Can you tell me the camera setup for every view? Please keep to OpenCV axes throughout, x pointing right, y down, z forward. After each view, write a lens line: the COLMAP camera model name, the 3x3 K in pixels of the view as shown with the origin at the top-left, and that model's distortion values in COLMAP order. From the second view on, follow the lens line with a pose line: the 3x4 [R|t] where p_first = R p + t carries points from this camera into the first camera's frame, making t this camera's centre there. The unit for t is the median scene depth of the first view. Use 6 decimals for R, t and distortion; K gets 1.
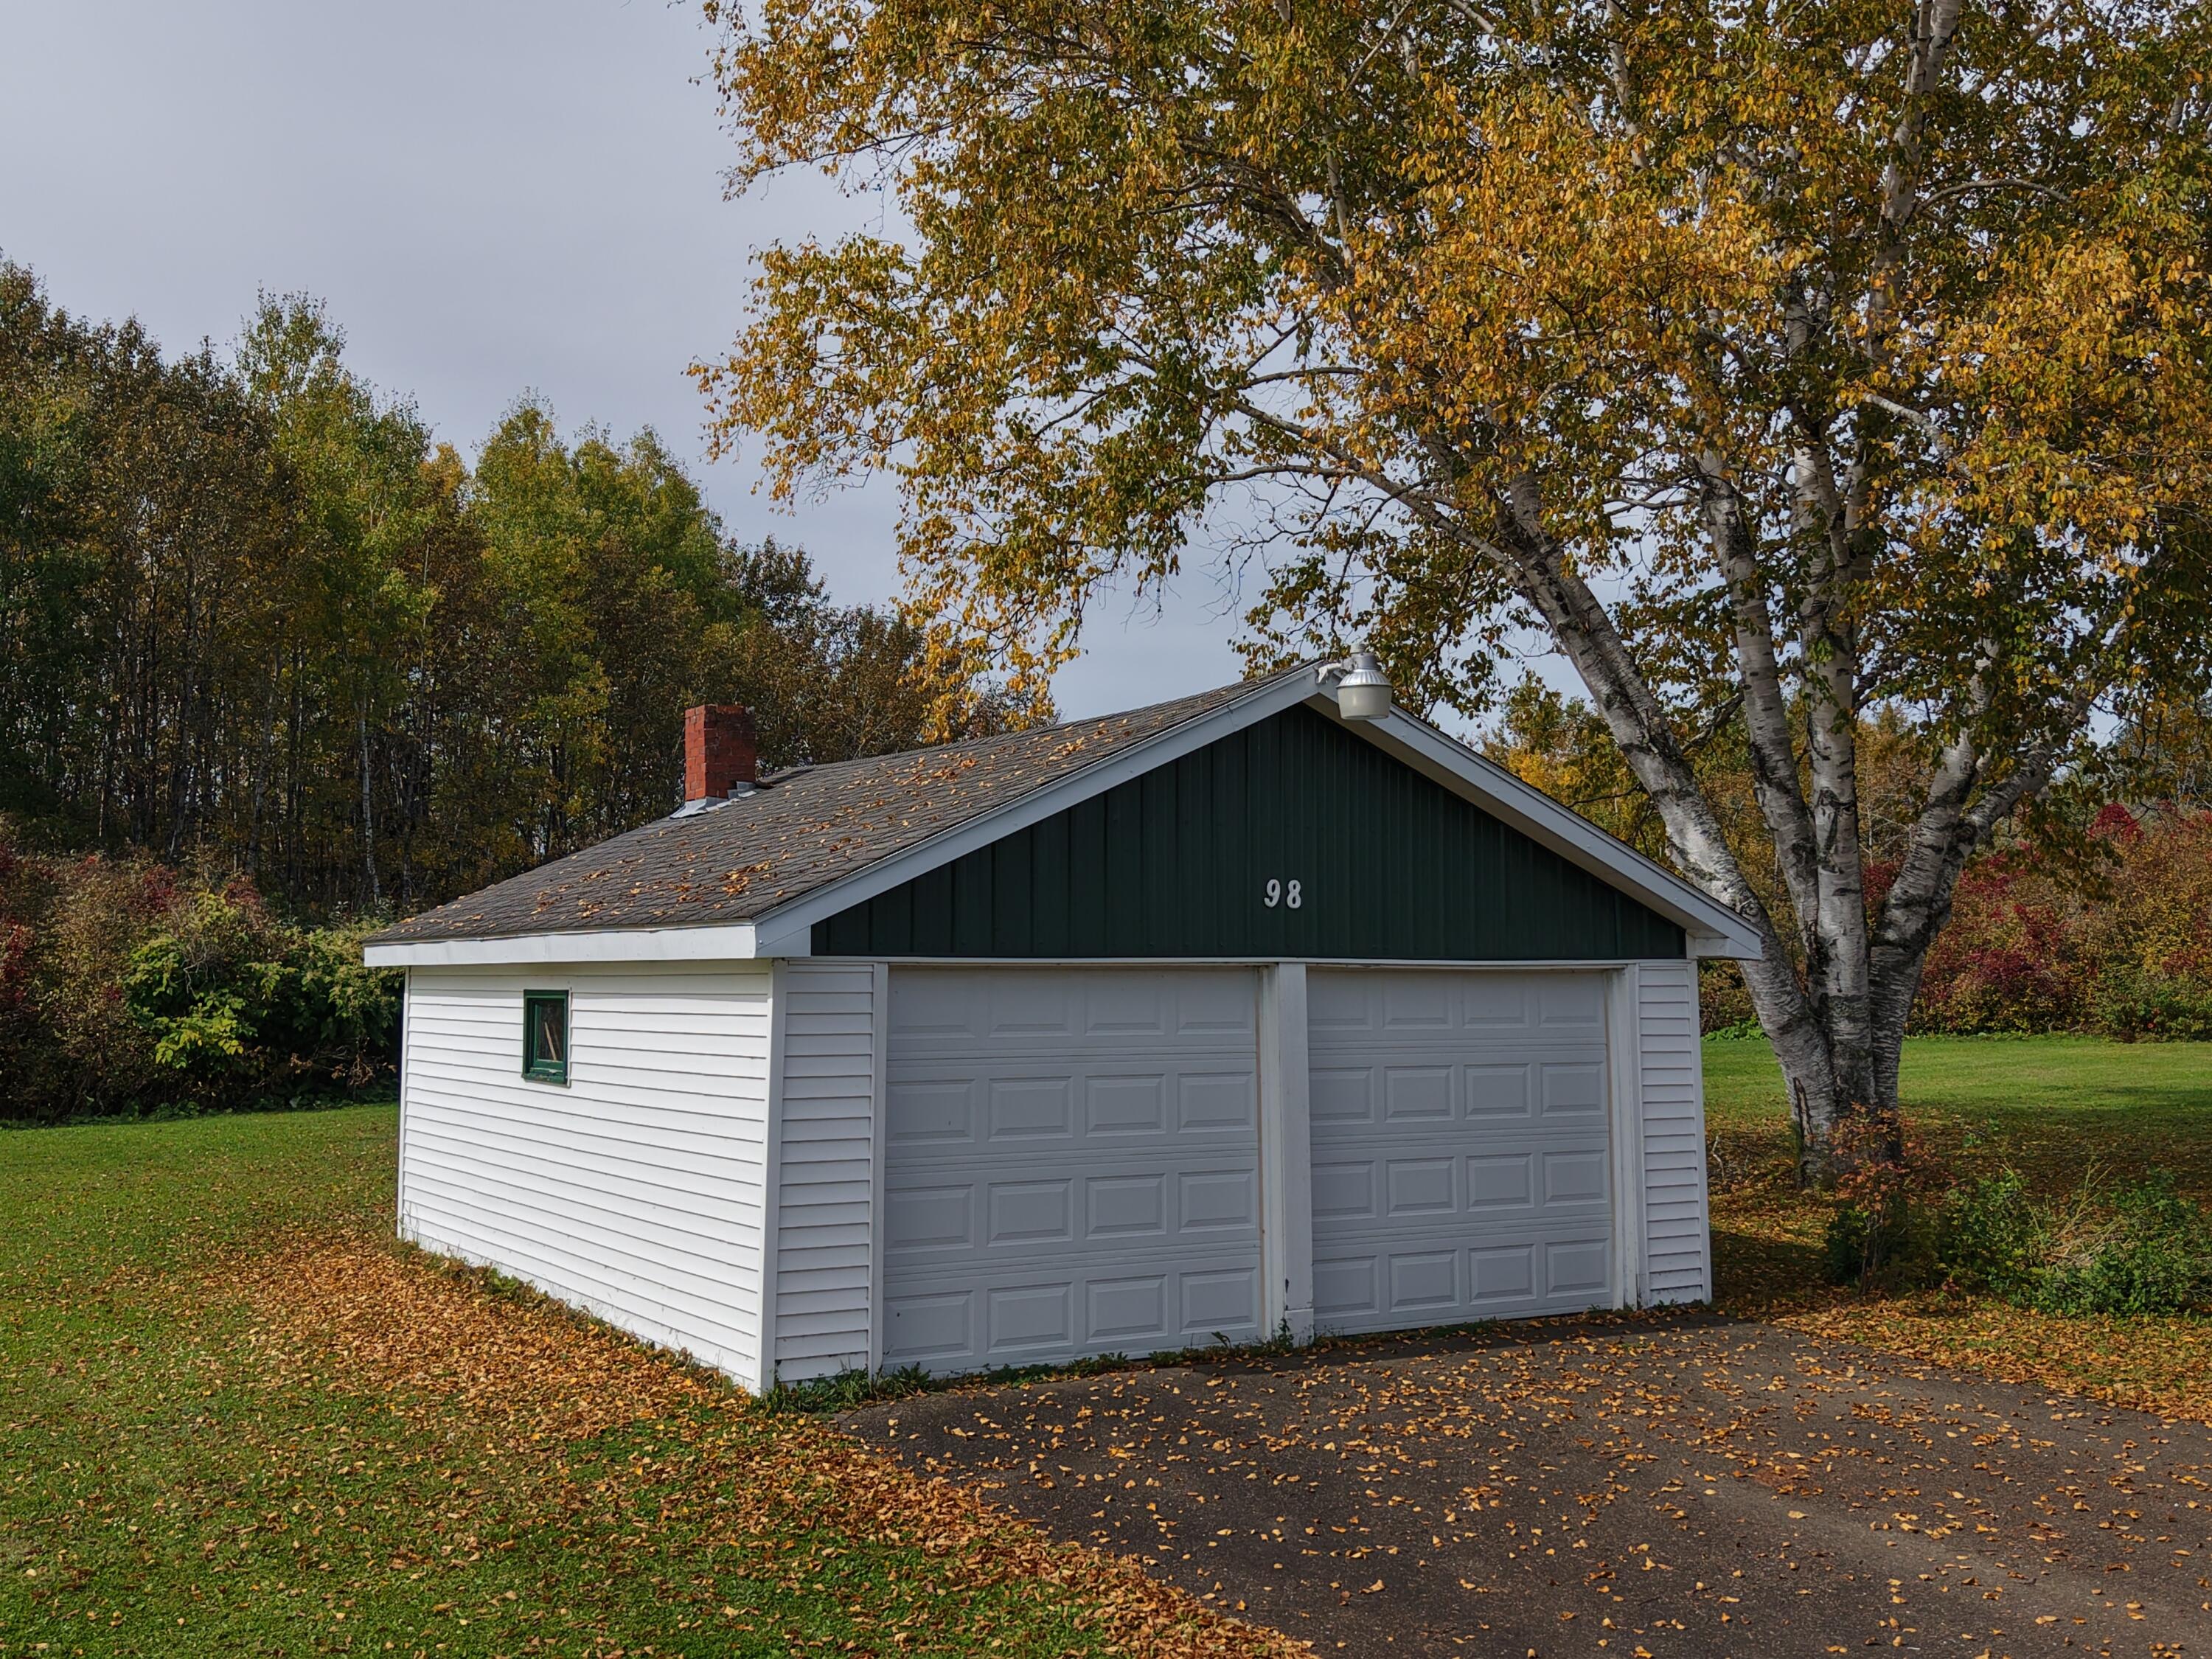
lens RADIAL K [[2240.1, 0, 1106.0], [0, 2240.1, 829.5], [0, 0, 1]] dist [0.208088, -0.569411]
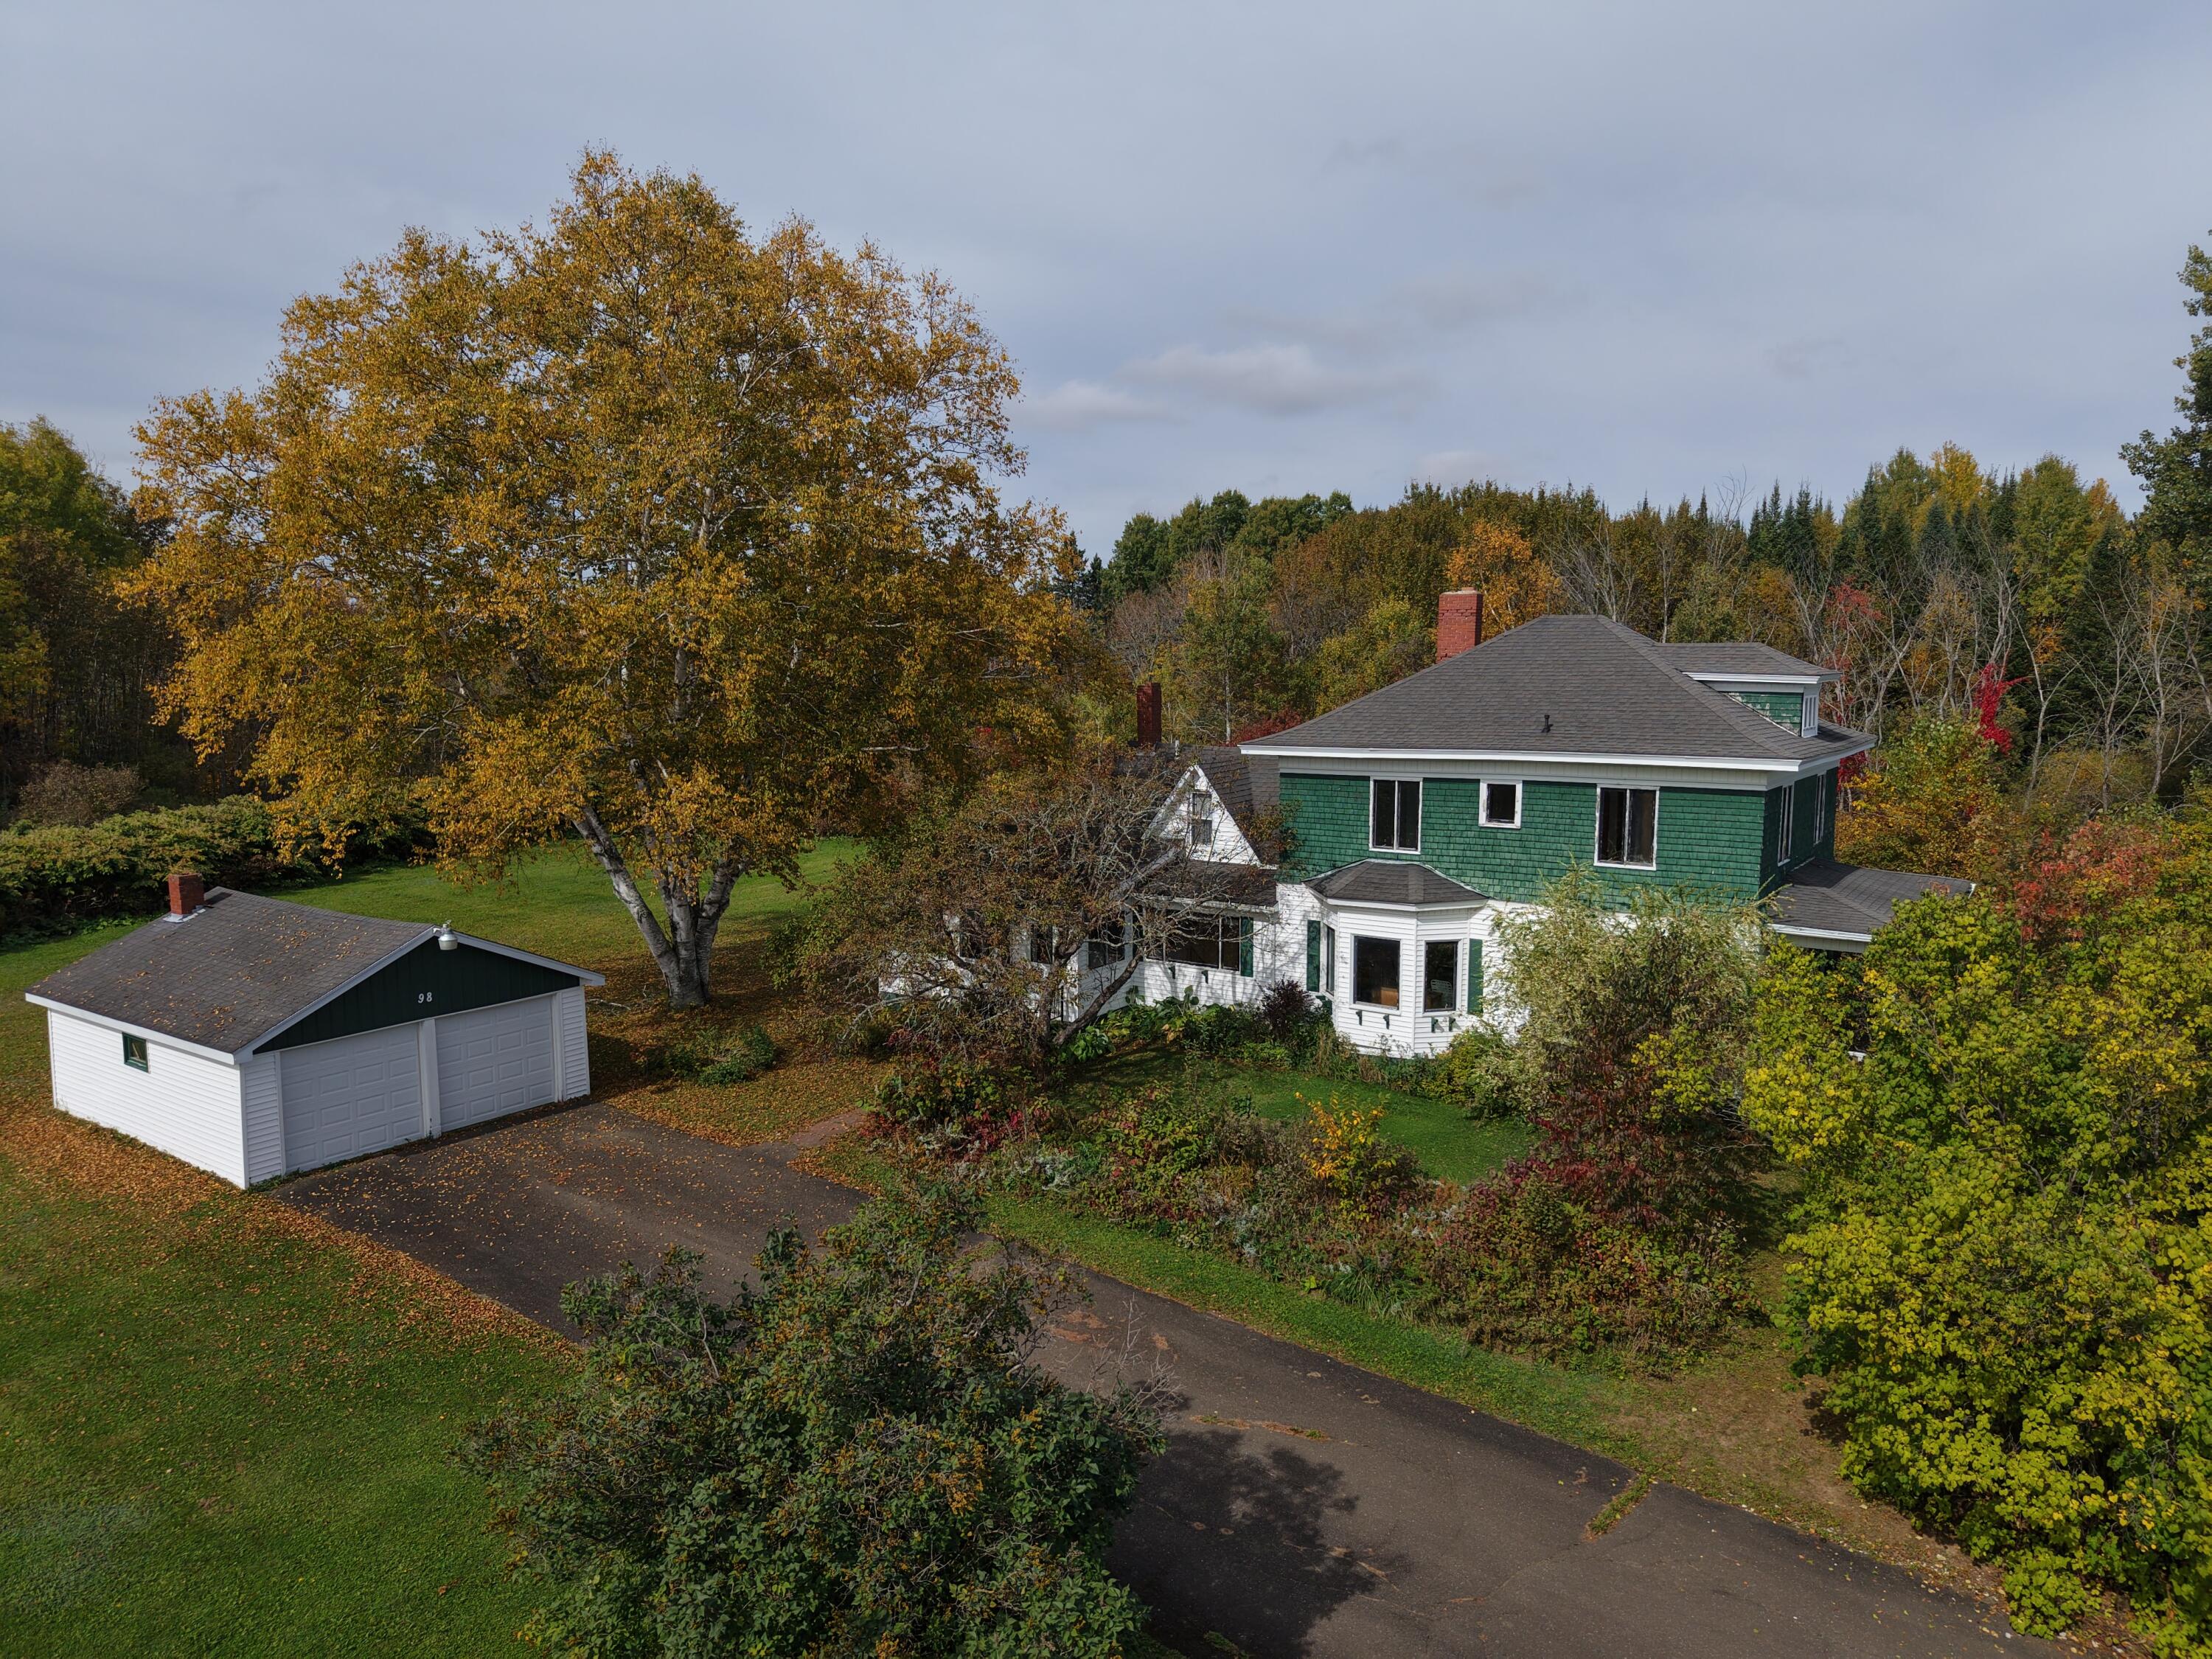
lens RADIAL K [[1514.0, 0, 1106.0], [0, 1514.0, 829.5], [0, 0, 1]] dist [0.017656, -0.002312]
pose [[0.913577, -0.040506, 0.404643, 0.097577], [-0.033663, 0.984080, 0.174511, -0.584878], [-0.405270, -0.173051, 0.897669, -1.181508]]
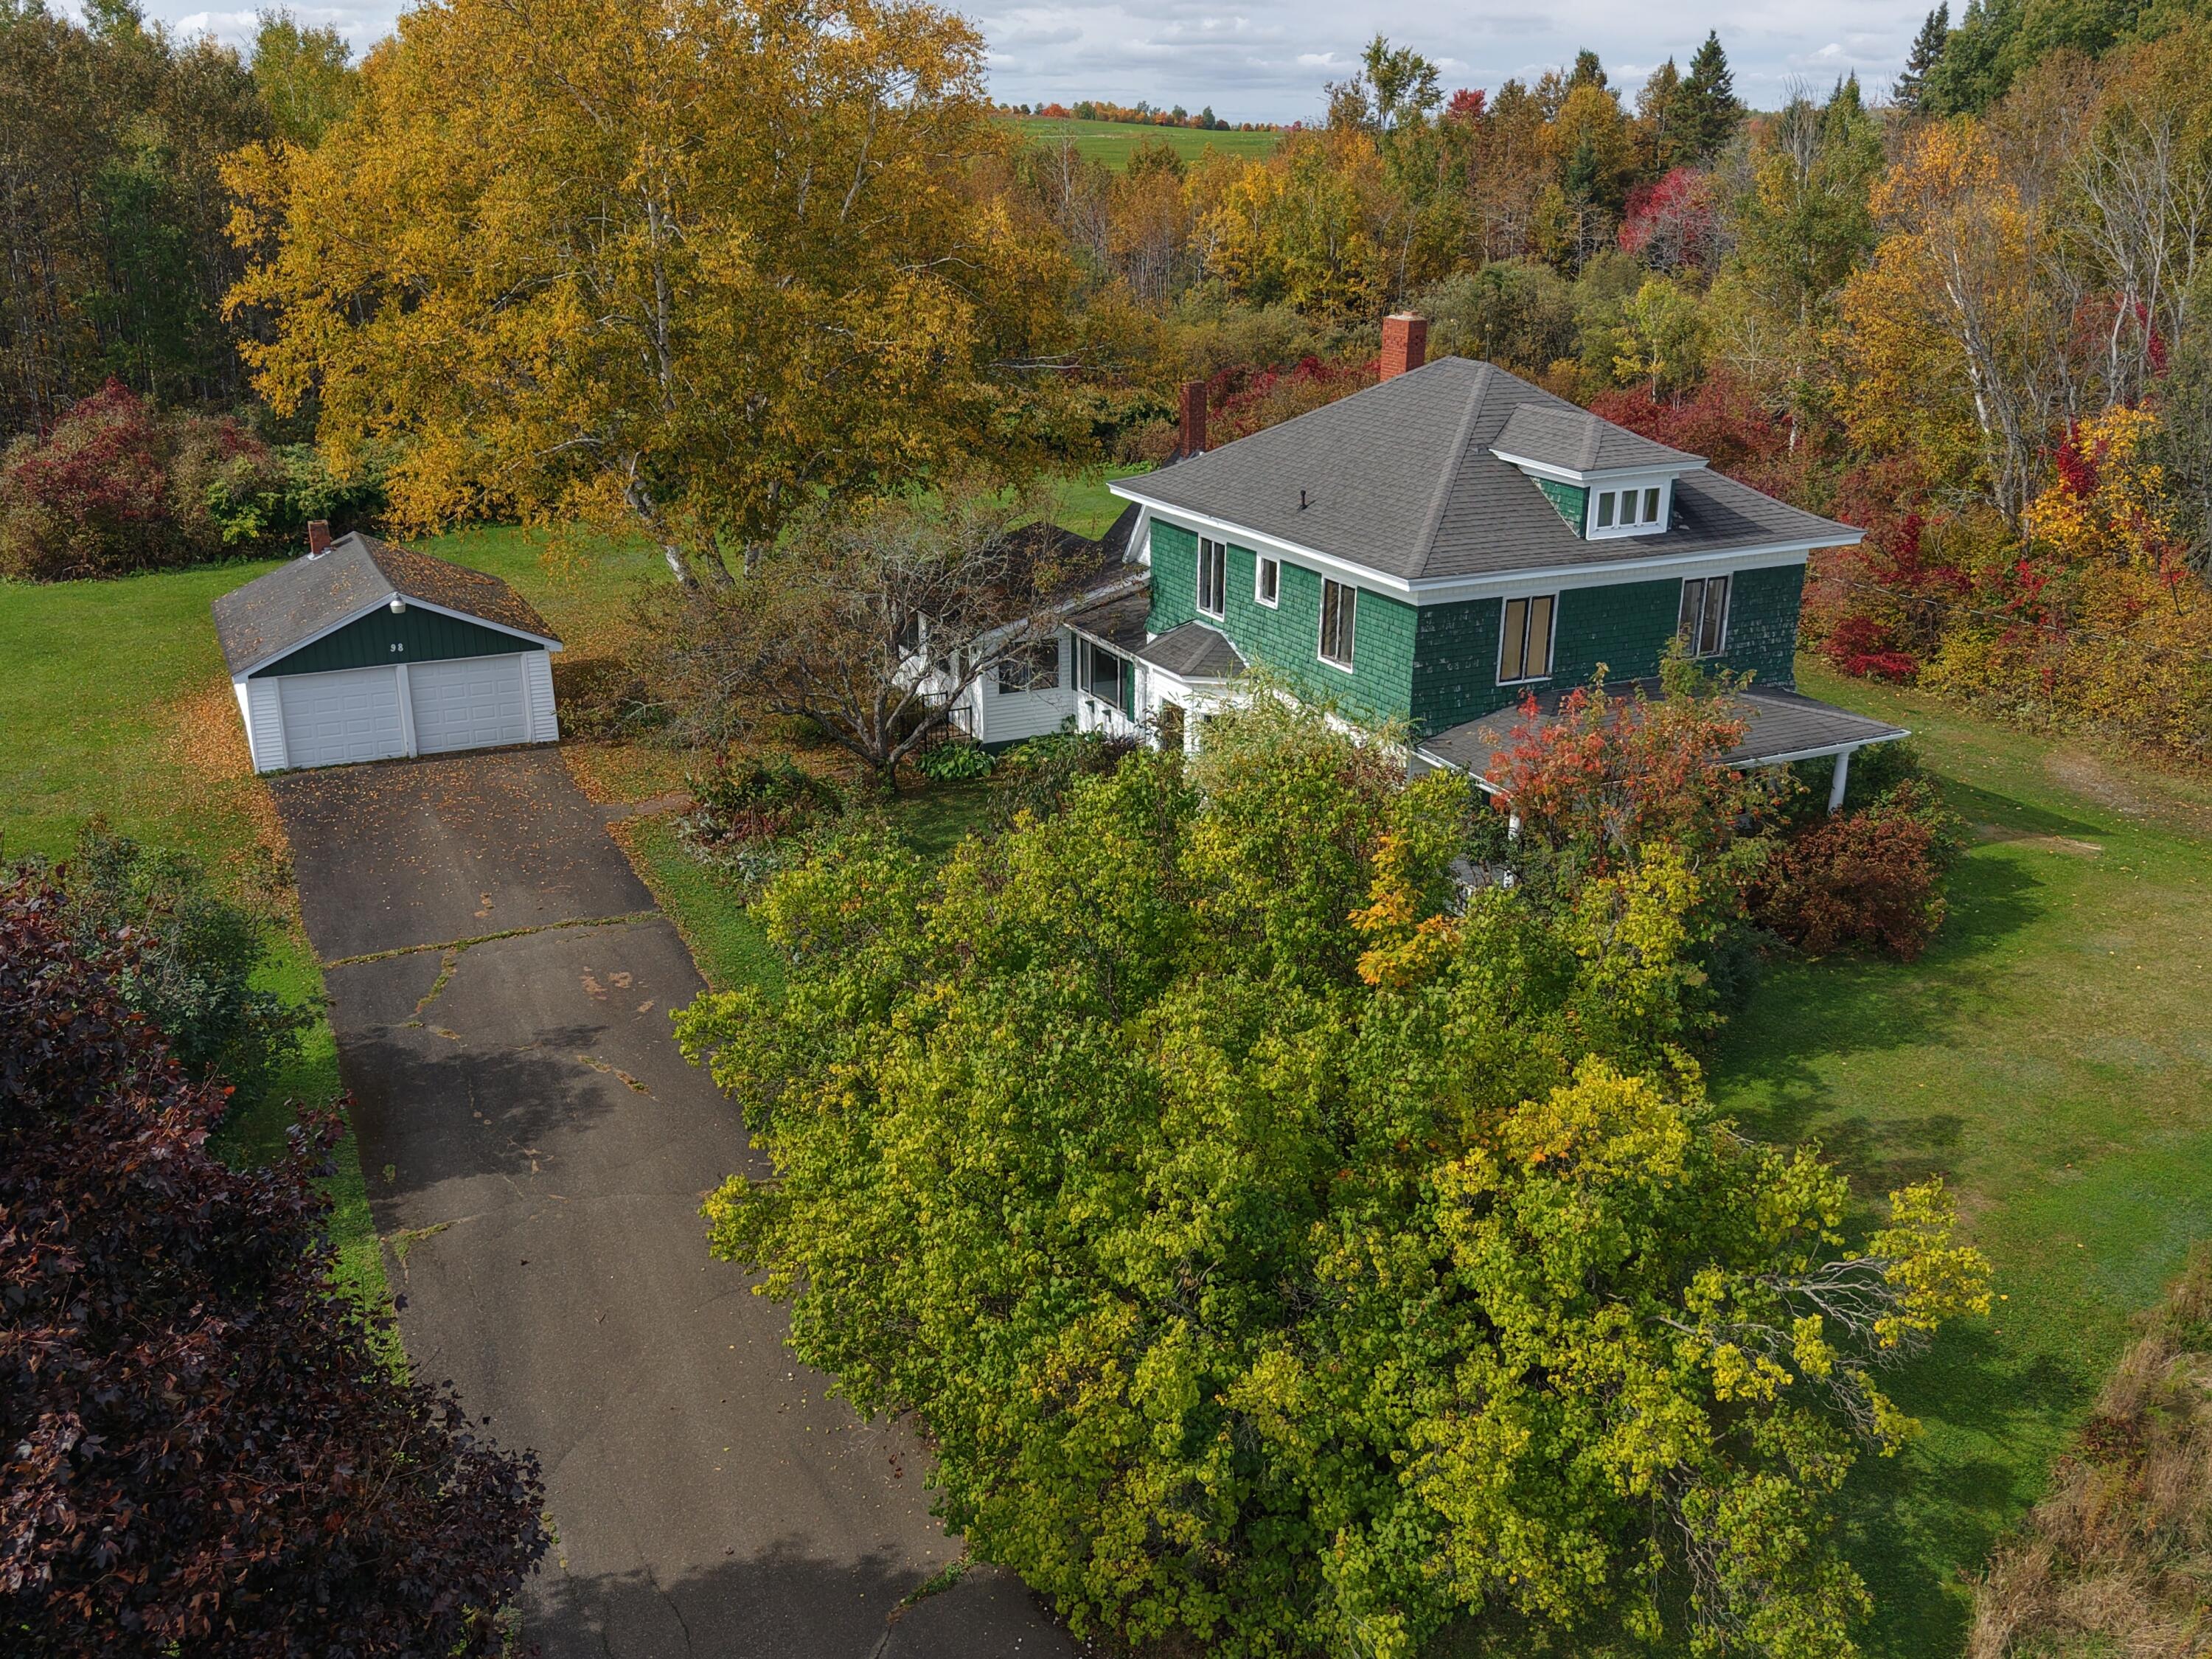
lens RADIAL K [[2041.4, 0, 1106.0], [0, 2041.4, 829.5], [0, 0, 1]] dist [-0.002606, 0.000197]
pose [[0.994706, 0.045100, -0.092336, 1.611645], [-0.005709, 0.921410, 0.388551, -1.040967], [0.102603, -0.385967, 0.916789, -2.177107]]
